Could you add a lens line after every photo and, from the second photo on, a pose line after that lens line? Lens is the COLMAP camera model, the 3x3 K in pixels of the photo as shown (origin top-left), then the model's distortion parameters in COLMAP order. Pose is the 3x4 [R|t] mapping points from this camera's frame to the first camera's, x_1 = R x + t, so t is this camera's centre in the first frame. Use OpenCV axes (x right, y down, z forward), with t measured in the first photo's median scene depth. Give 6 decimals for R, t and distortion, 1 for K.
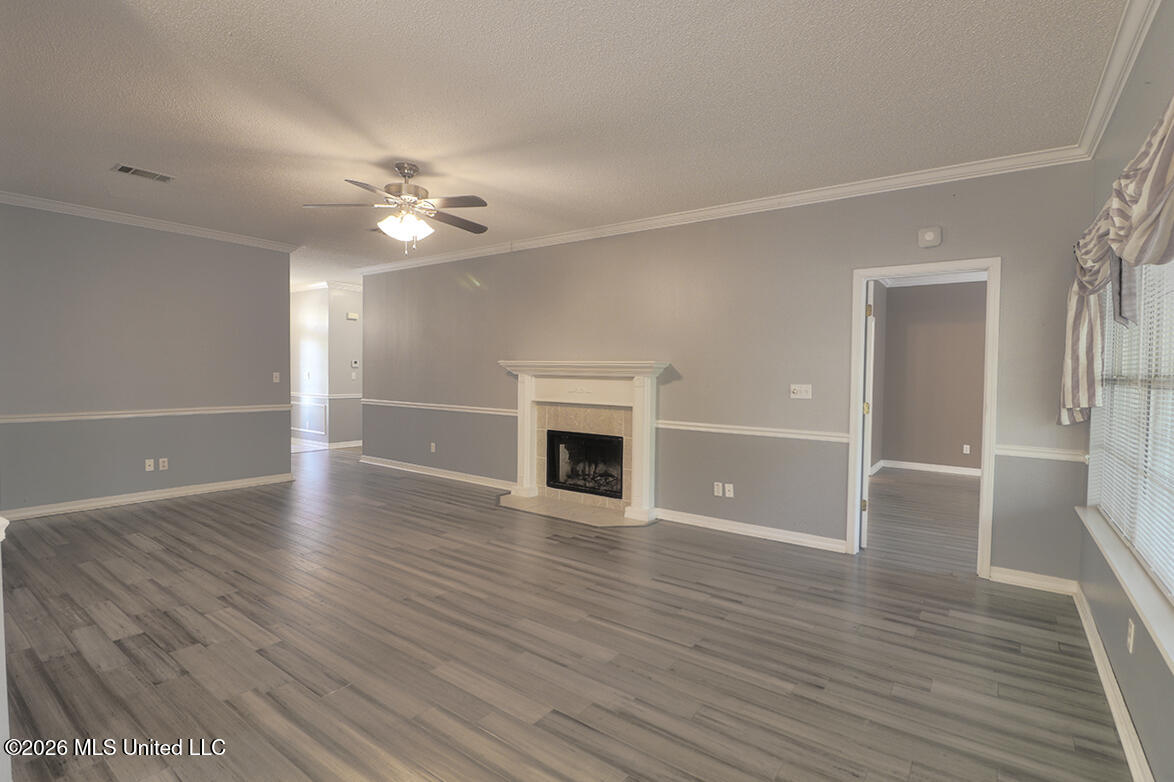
lens RADIAL K [[568.8, 0, 587.0], [0, 568.8, 385.6], [0, 0, 1]] dist [-0.001095, -0.000626]
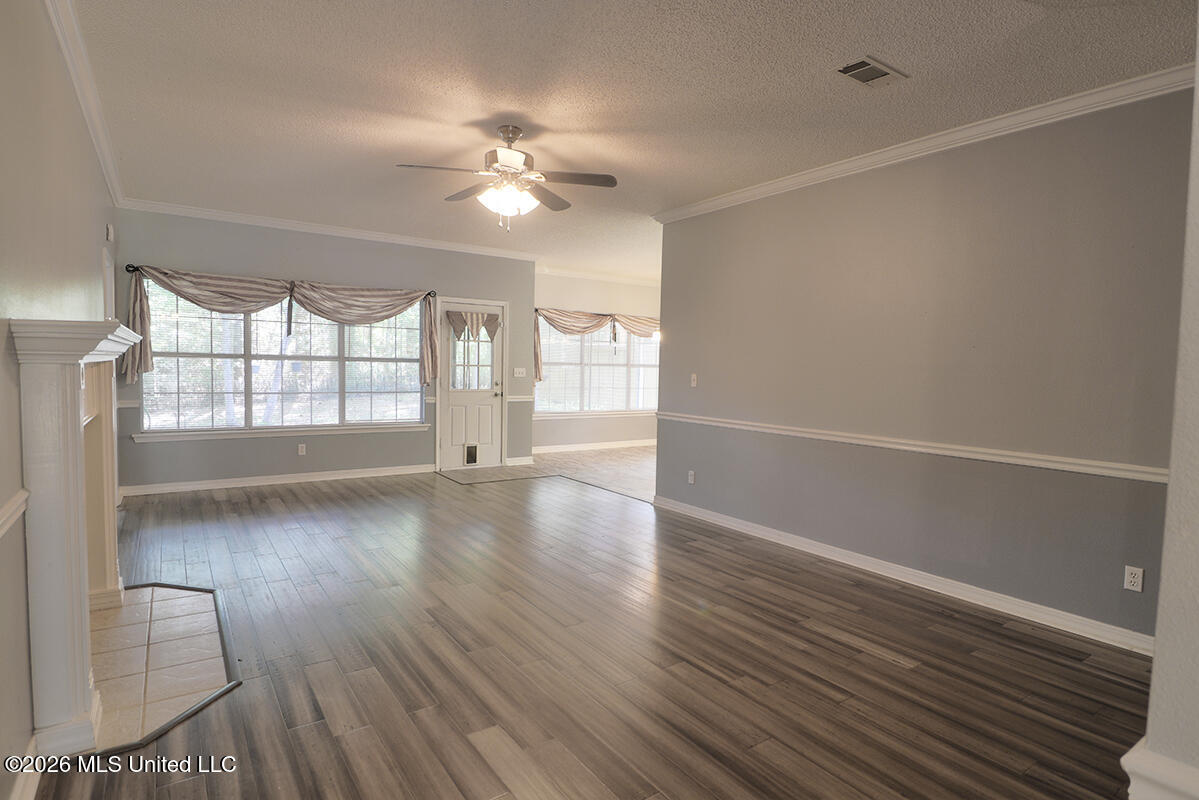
lens RADIAL K [[615.7, 0, 599.5], [0, 615.7, 400.0], [0, 0, 1]] dist [-0.001116, -0.000124]
pose [[-0.947712, -0.048119, 0.315478, -0.857435], [-0.020692, 0.995752, 0.089719, -0.070973], [-0.318455, 0.078500, -0.944682, 2.096570]]
